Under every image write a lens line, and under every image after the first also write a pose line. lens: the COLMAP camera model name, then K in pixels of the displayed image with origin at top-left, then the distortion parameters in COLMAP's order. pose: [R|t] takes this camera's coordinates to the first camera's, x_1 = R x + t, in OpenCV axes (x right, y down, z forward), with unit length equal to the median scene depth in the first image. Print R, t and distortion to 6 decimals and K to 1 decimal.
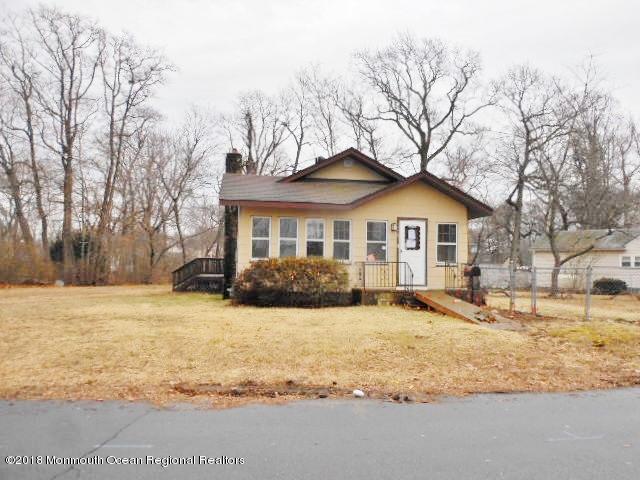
lens RADIAL K [[513.1, 0, 311.6], [0, 513.1, 237.5], [0, 0, 1]] dist [0.036836, -0.097659]
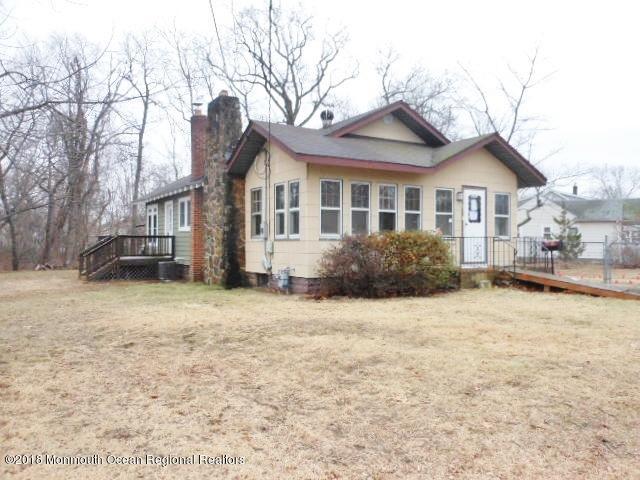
lens RADIAL K [[513.1, 0, 311.6], [0, 513.1, 237.5], [0, 0, 1]] dist [0.036836, -0.097659]
pose [[0.910934, -0.014672, 0.412291, -0.425486], [-0.006367, 0.998748, 0.049609, 0.007495], [-0.412503, -0.047816, 0.909700, 0.308612]]
